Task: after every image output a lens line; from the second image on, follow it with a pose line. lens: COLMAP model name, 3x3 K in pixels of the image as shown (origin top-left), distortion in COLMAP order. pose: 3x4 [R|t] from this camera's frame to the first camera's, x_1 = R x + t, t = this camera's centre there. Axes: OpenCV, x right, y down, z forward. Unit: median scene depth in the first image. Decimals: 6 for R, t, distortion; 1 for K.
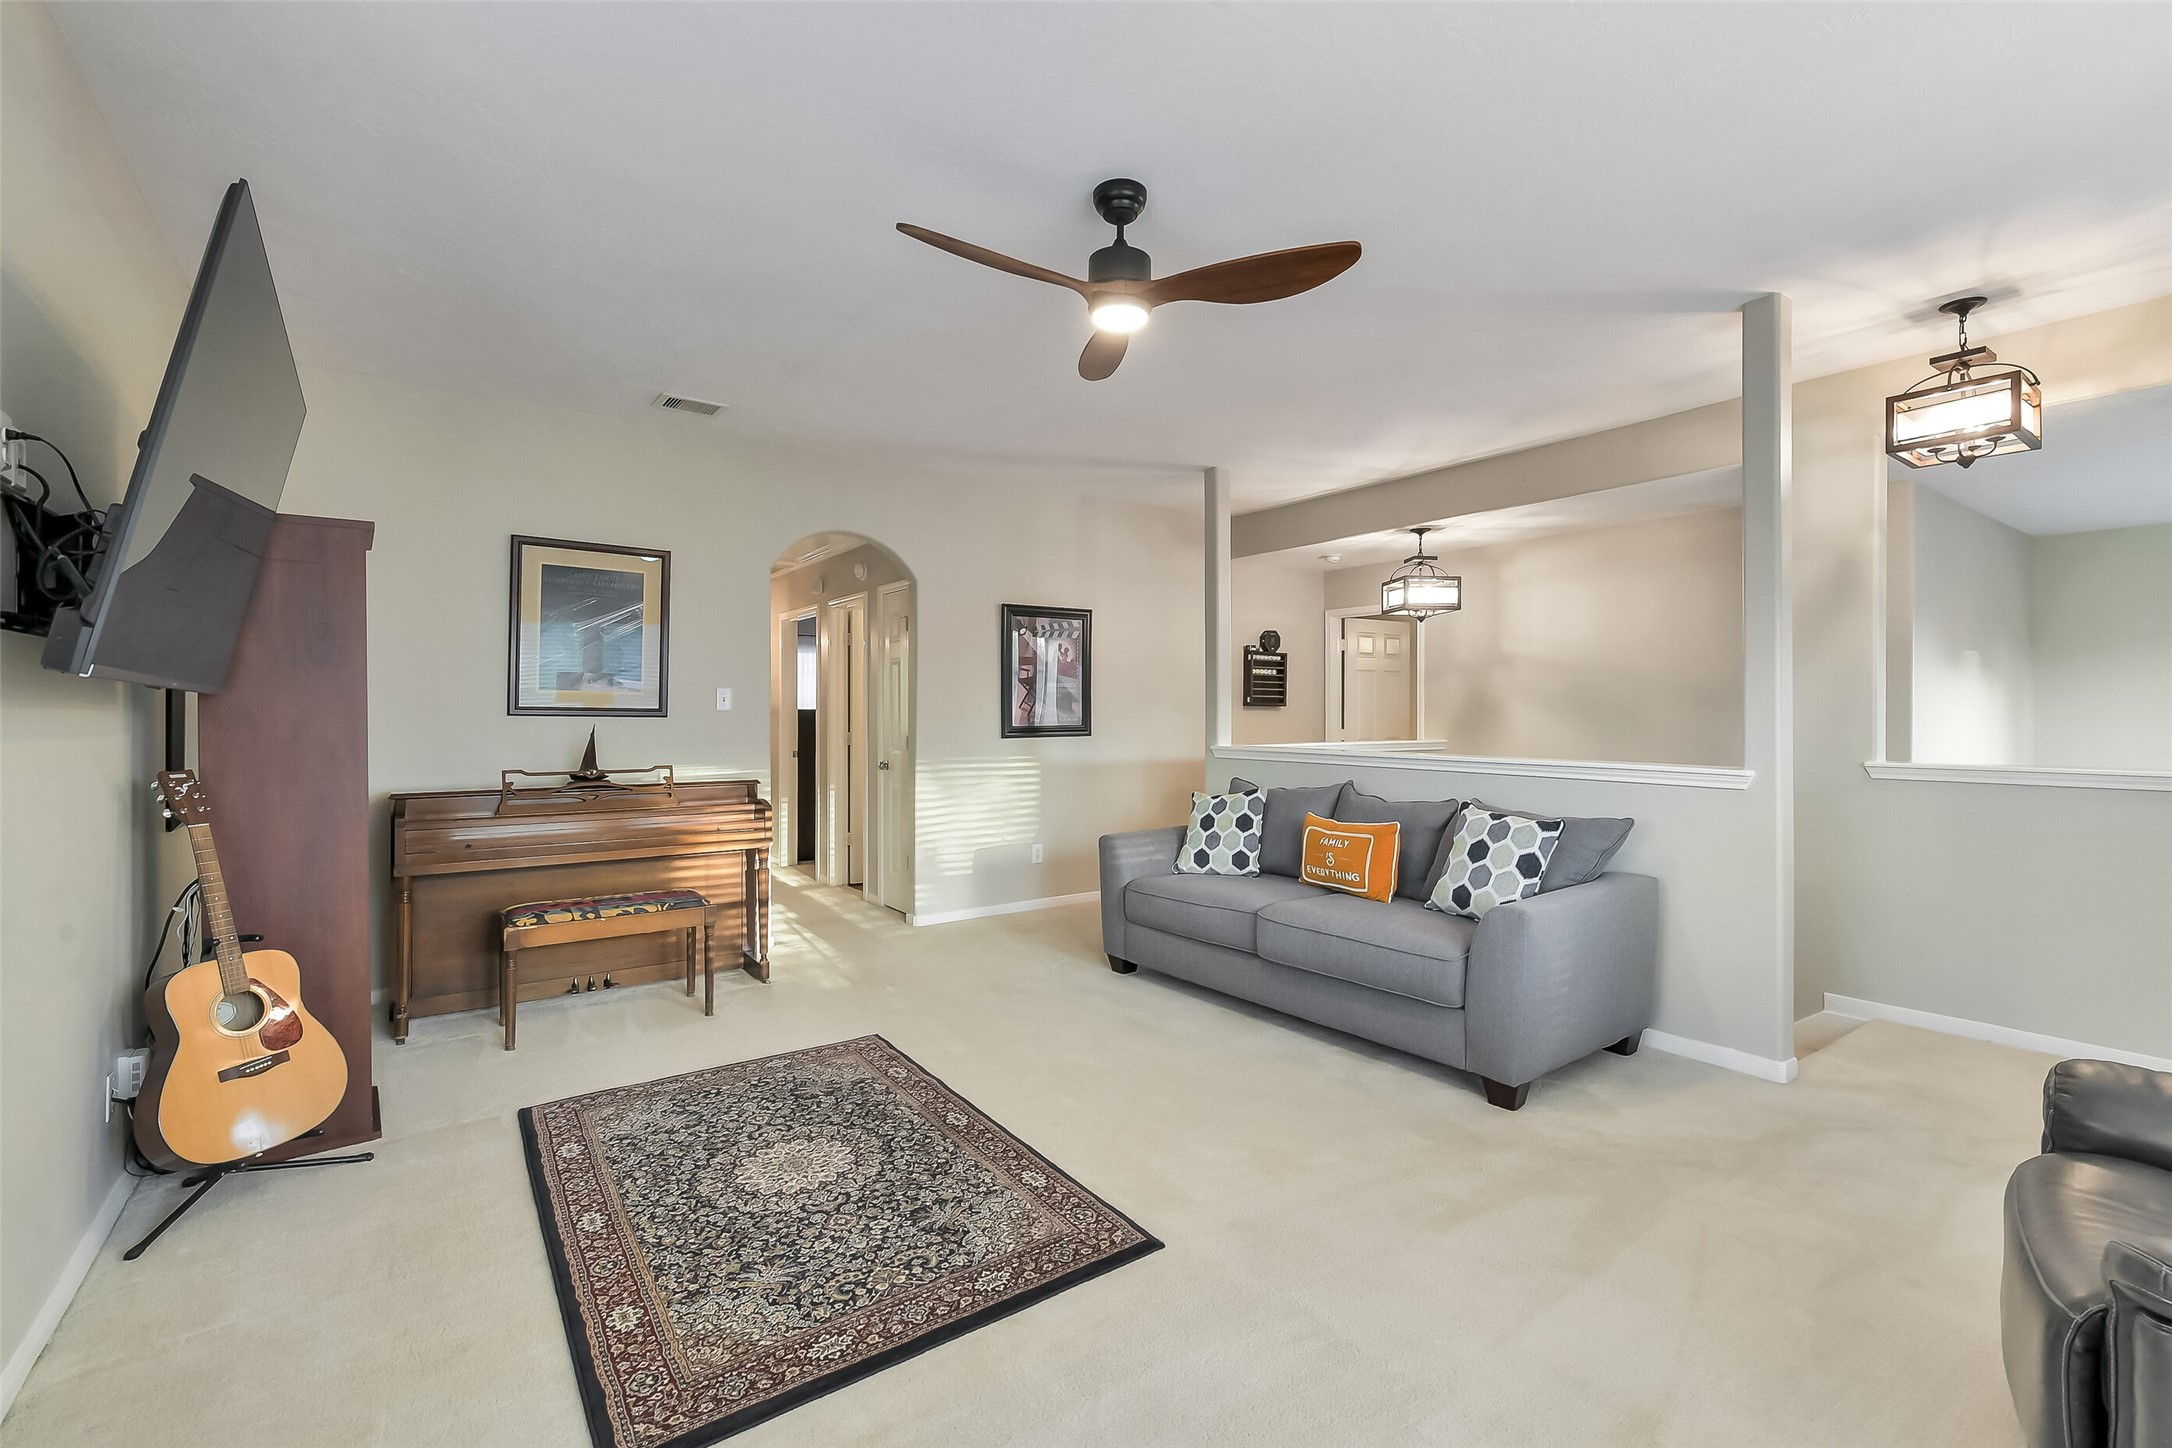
lens RADIAL K [[945.9, 0, 1098.8], [0, 945.9, 715.5], [0, 0, 1]] dist [0.000285, -0.000295]
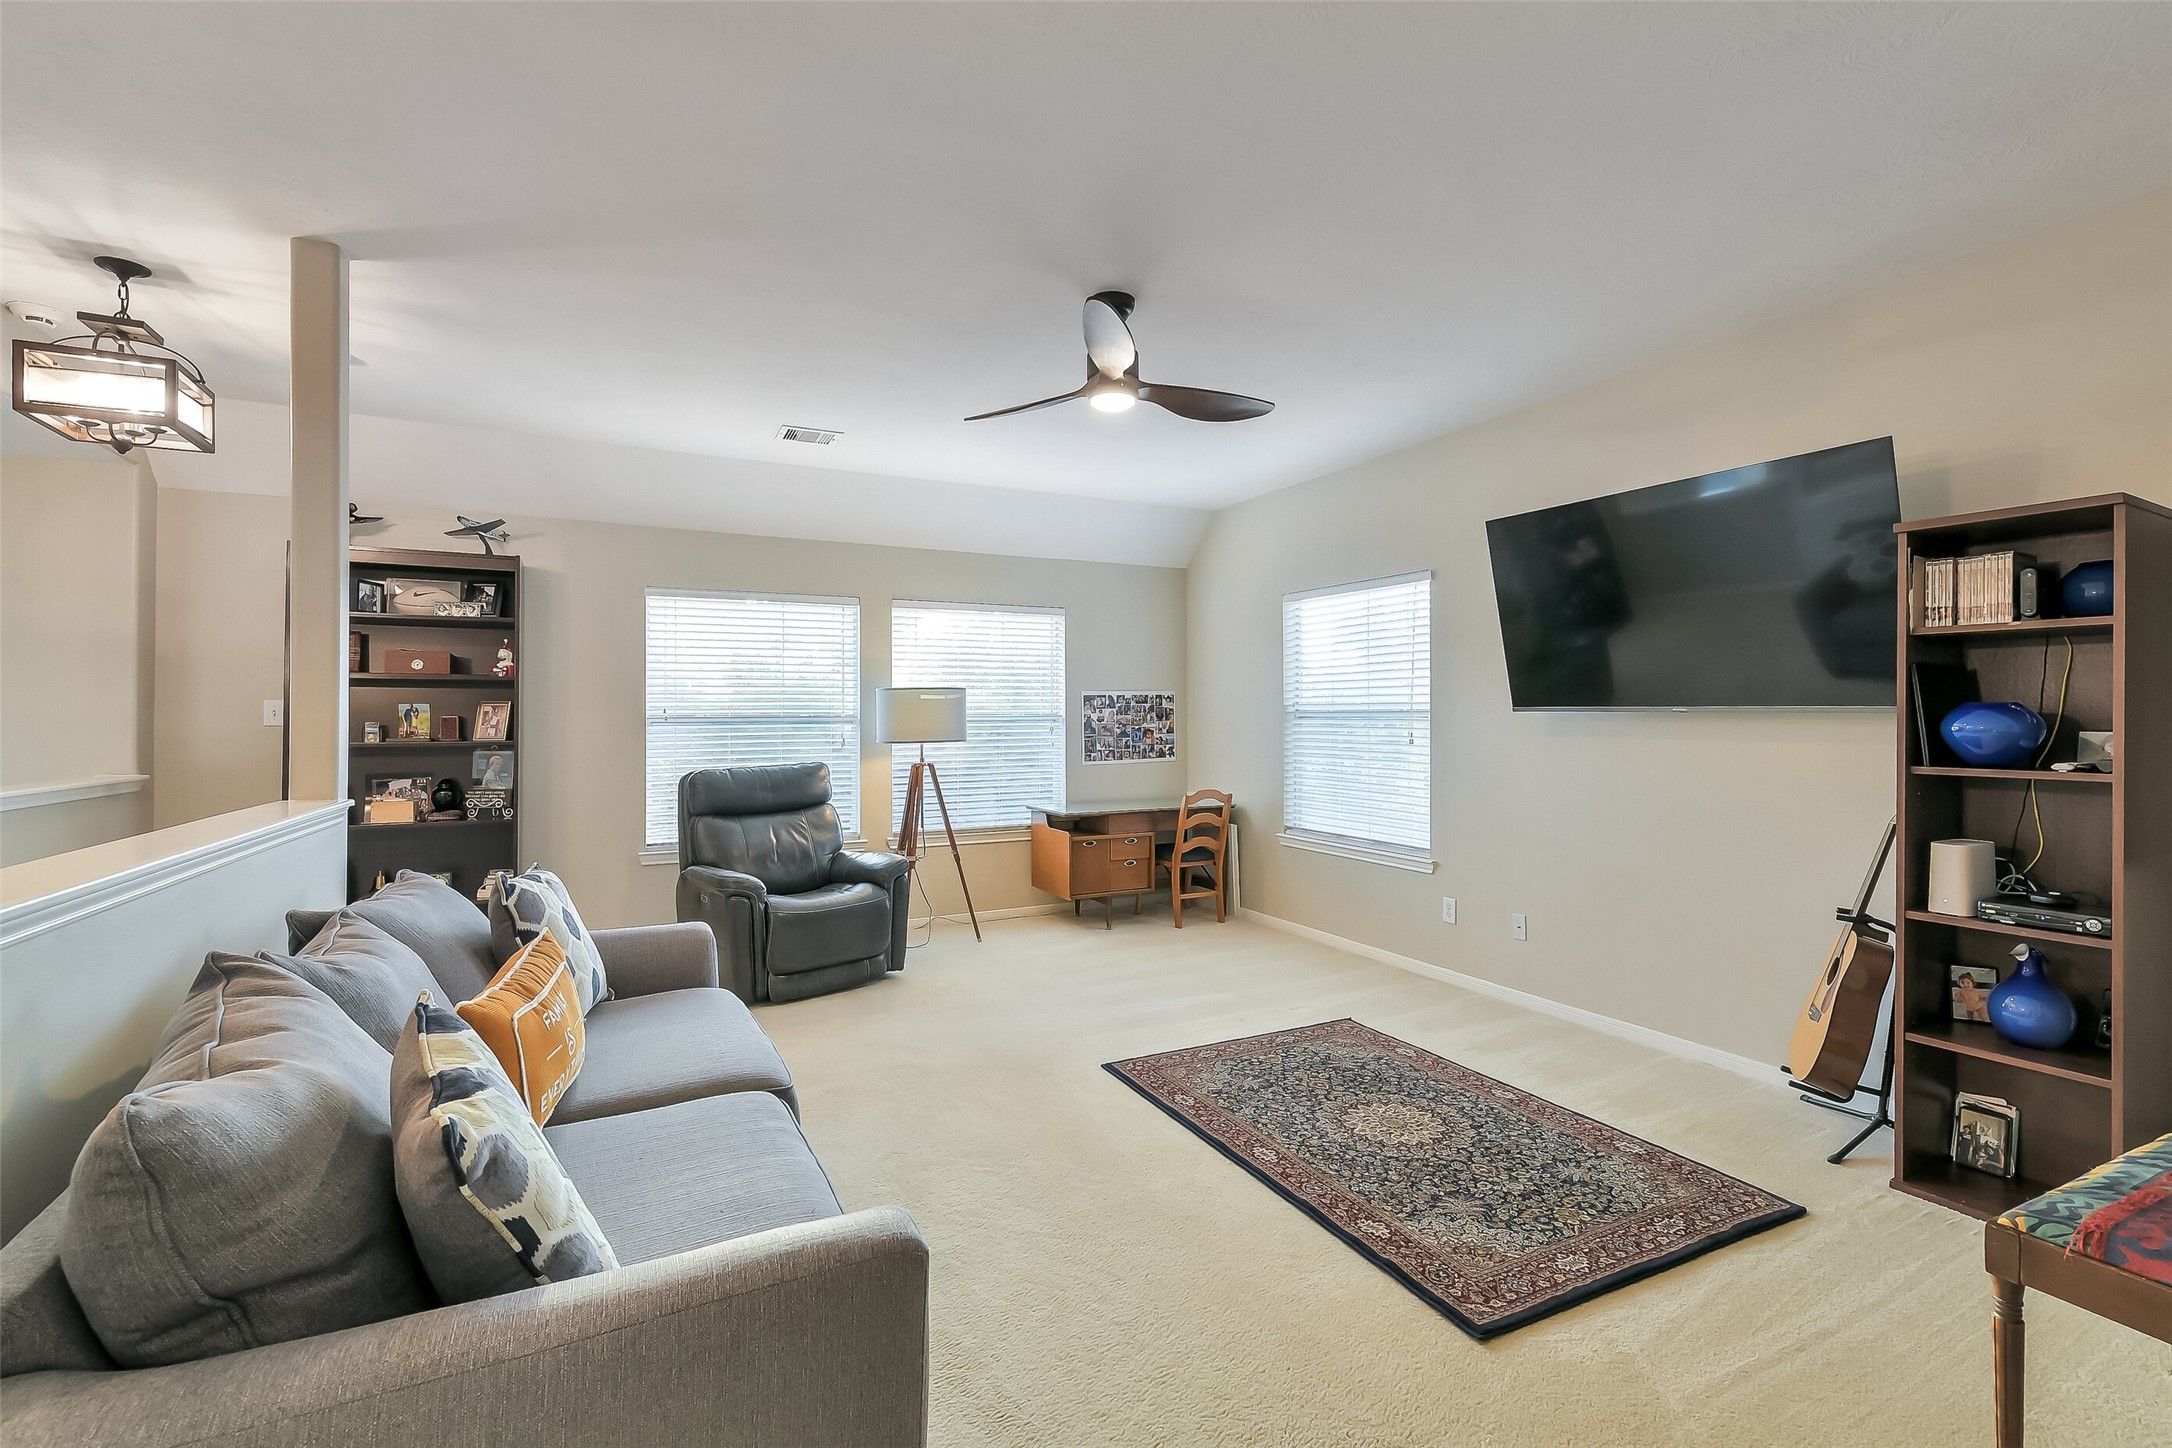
lens RADIAL K [[945.9, 0, 1098.8], [0, 945.9, 715.5], [0, 0, 1]] dist [0.000285, -0.000295]
pose [[-0.986923, -0.002891, 0.161164, -0.090449], [-0.002895, 0.999996, 0.000215, -0.009249], [-0.161164, -0.000254, -0.986928, 1.293126]]
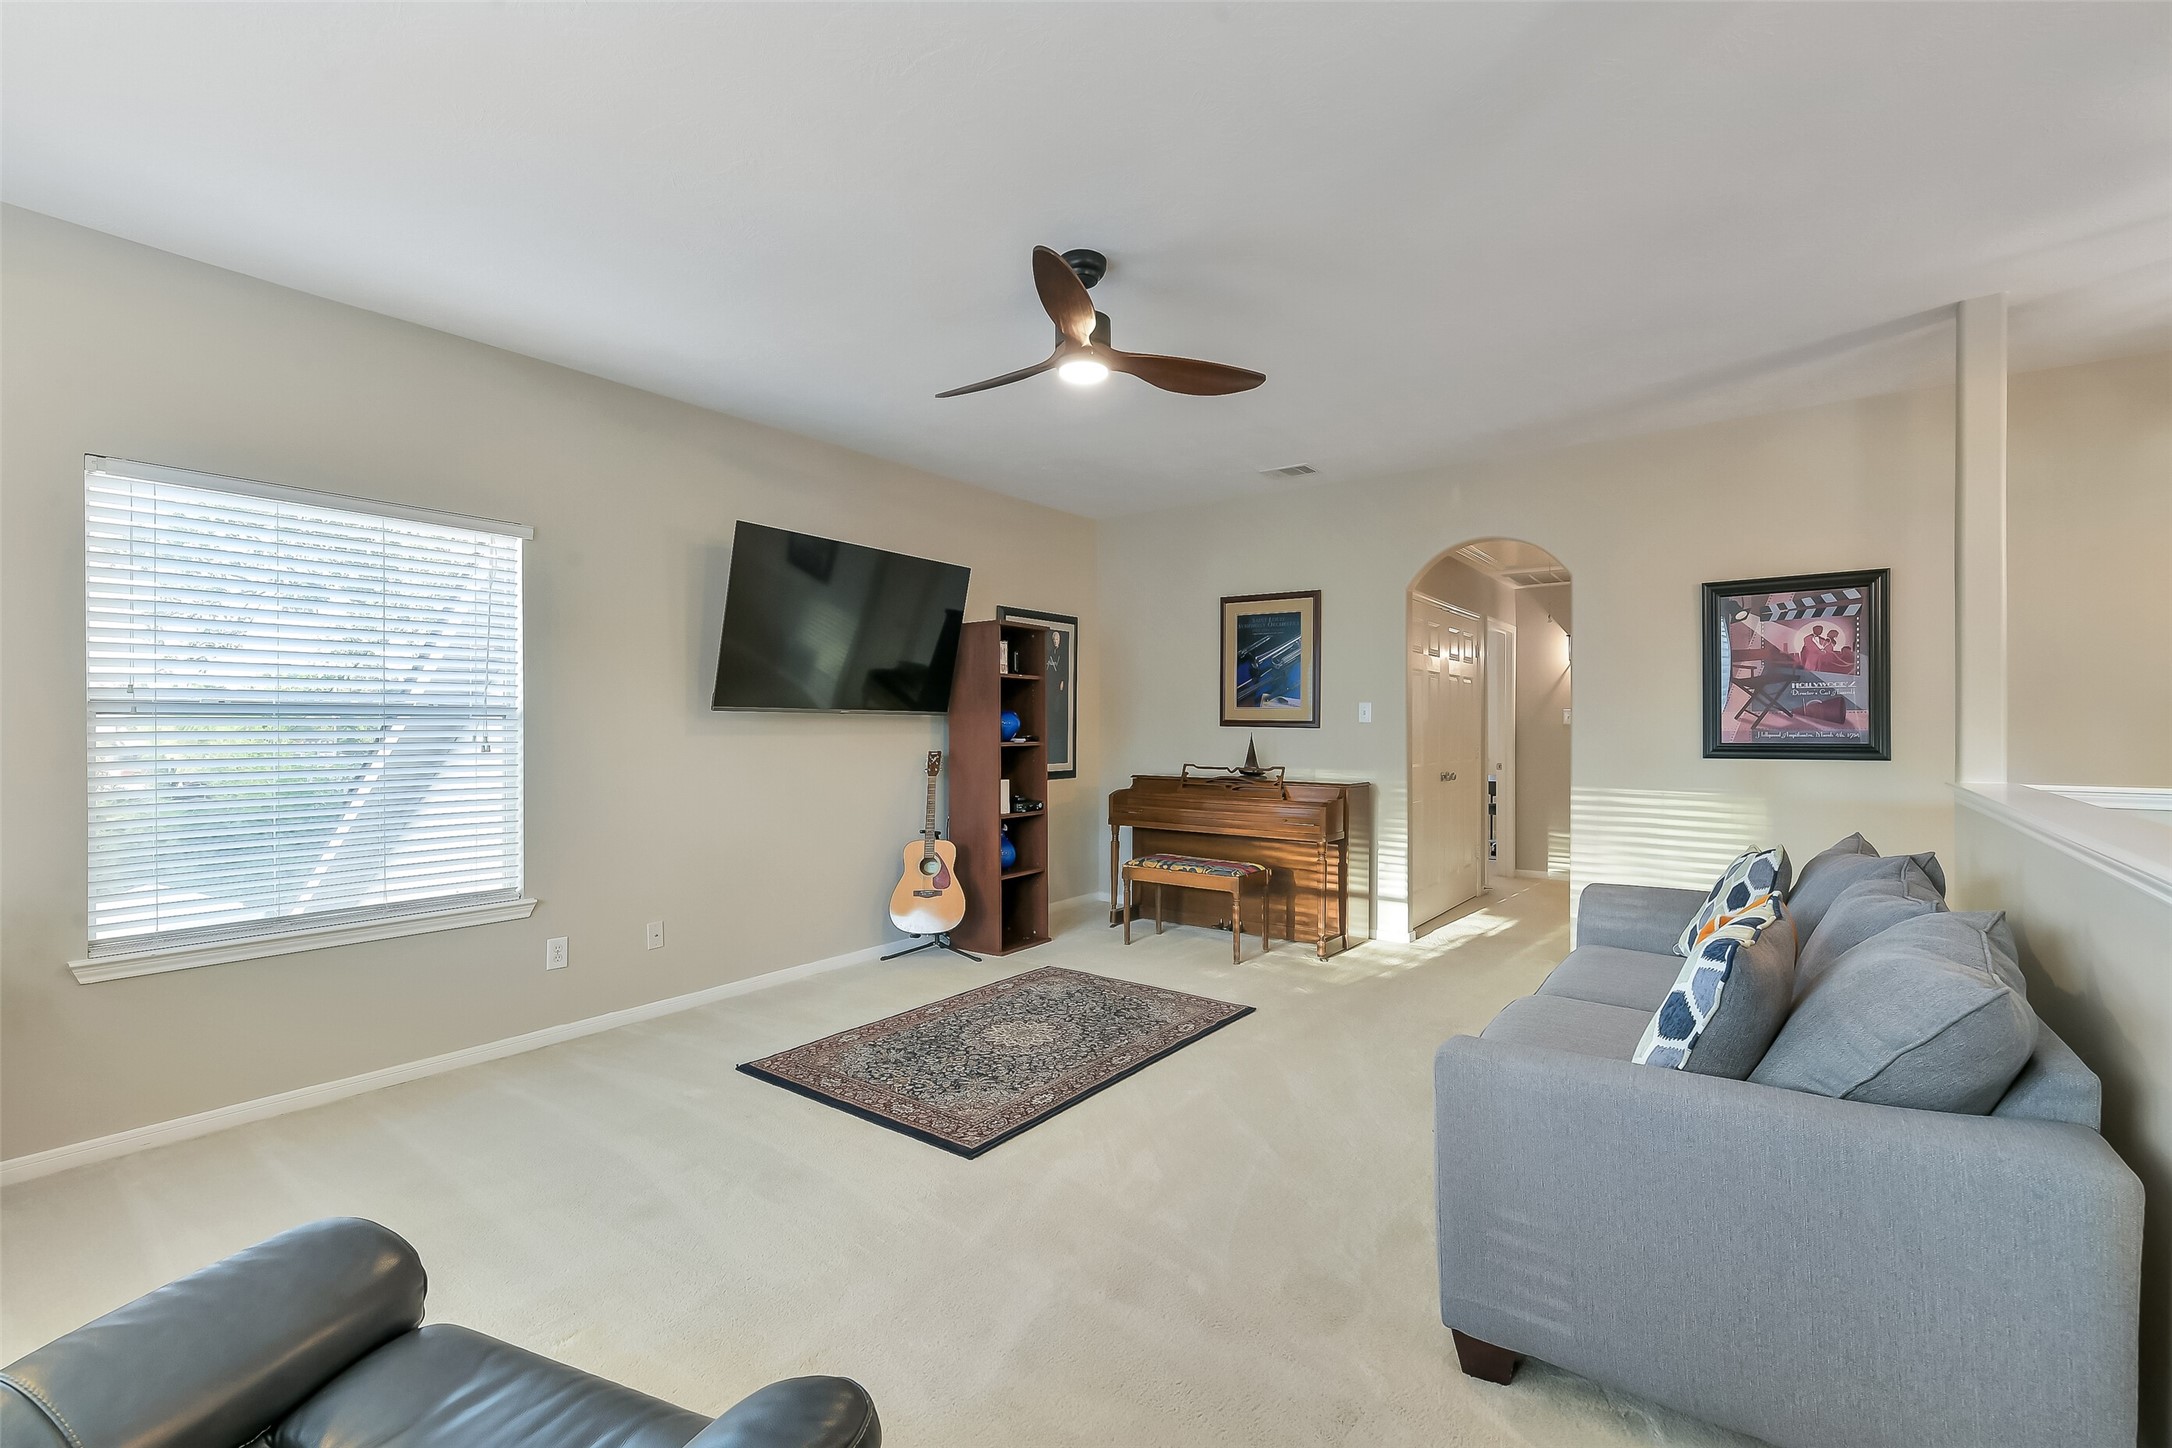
lens RADIAL K [[945.9, 0, 1098.8], [0, 945.9, 715.5], [0, 0, 1]] dist [0.000285, -0.000295]
pose [[0.294818, -0.006276, -0.955533, 0.660326], [-0.003760, 0.999963, -0.007728, -0.003578], [0.955546, 0.005871, 0.294784, 0.402919]]
